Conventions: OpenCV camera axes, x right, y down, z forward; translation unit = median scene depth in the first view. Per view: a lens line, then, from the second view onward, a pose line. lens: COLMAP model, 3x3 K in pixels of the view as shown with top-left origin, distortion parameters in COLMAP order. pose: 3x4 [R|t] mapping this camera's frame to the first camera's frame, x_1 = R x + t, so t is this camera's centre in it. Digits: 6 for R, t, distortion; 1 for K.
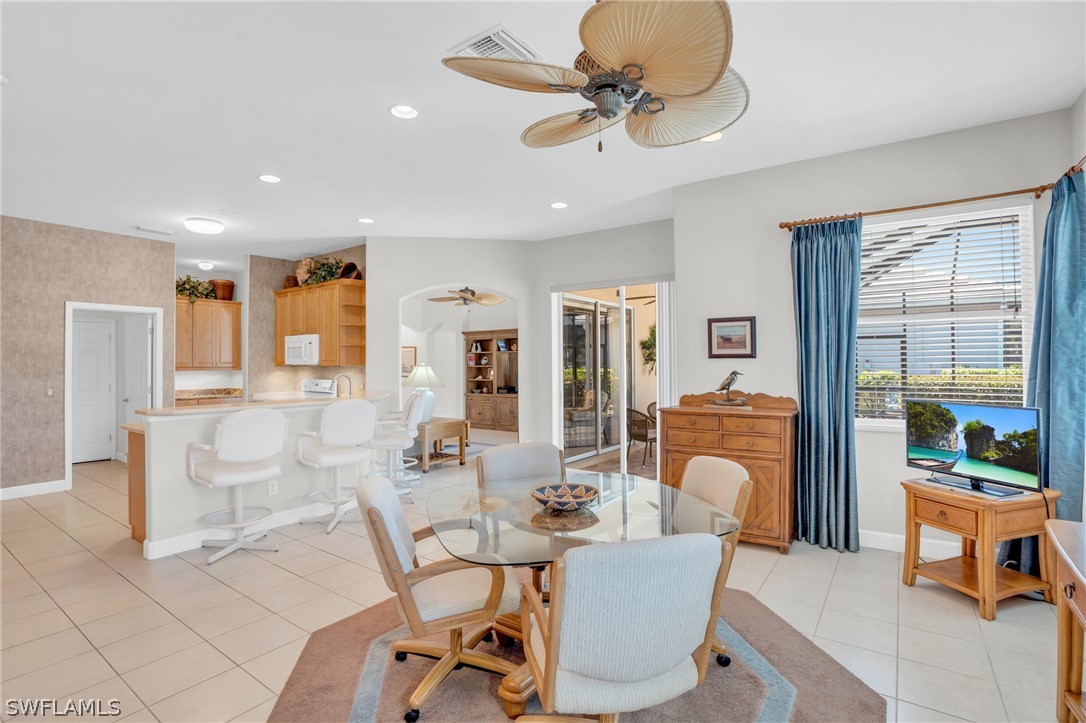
lens RADIAL K [[506.3, 0, 544.2], [0, 506.3, 358.1], [0, 0, 1]] dist [-0.078609, 0.027345]
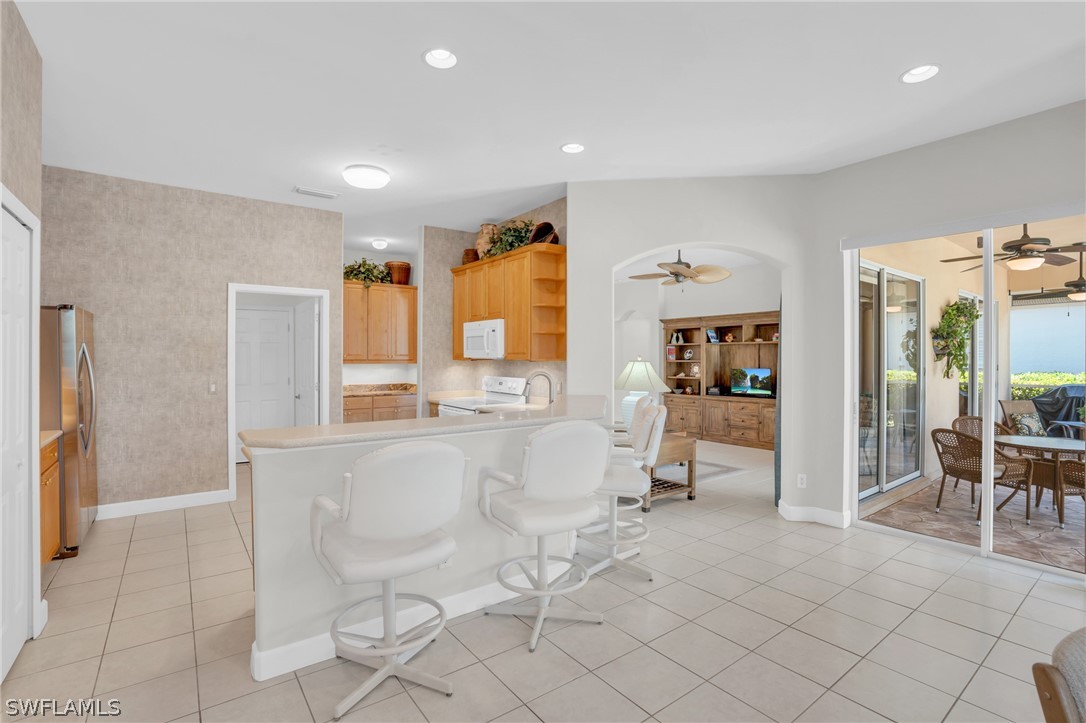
lens RADIAL K [[506.3, 0, 544.2], [0, 506.3, 358.1], [0, 0, 1]] dist [-0.078609, 0.027345]
pose [[0.948656, 0.008016, -0.316210, -0.141168], [-0.003896, 0.999899, 0.013659, 0.001761], [0.316287, -0.011726, 0.948591, 0.268003]]
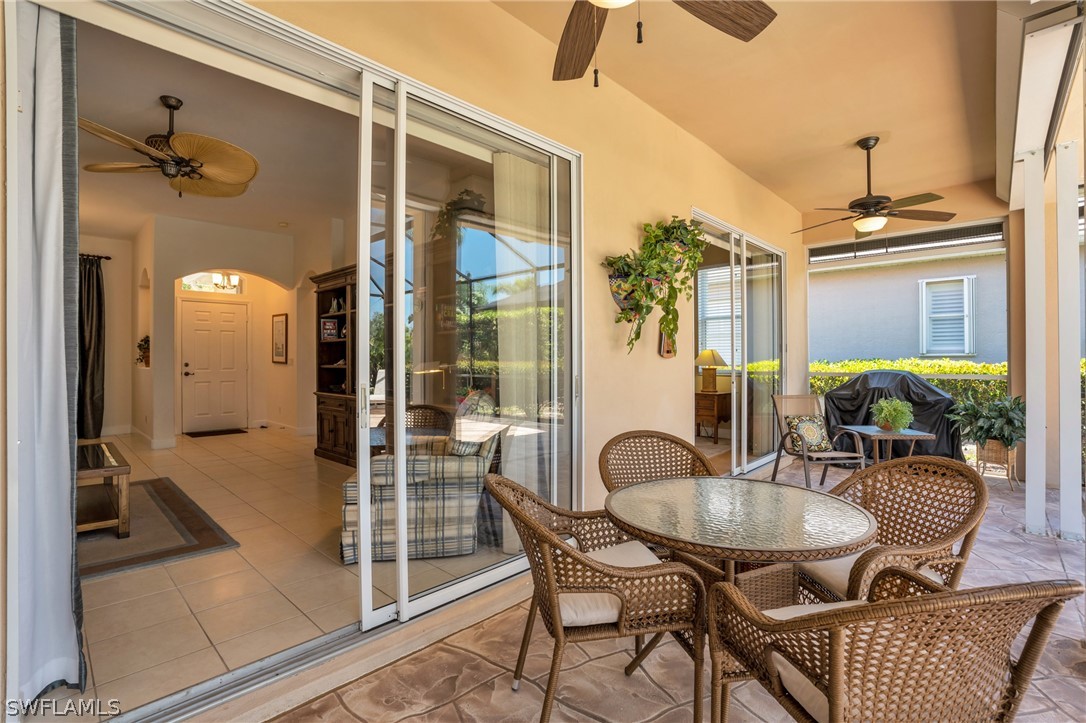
lens RADIAL K [[506.3, 0, 544.2], [0, 506.3, 358.1], [0, 0, 1]] dist [-0.078609, 0.027345]
pose [[0.990128, 0.003833, -0.140114, 0.269075], [-0.002096, 0.999919, 0.012540, 0.046511], [0.140151, -0.012123, 0.990056, 0.874521]]
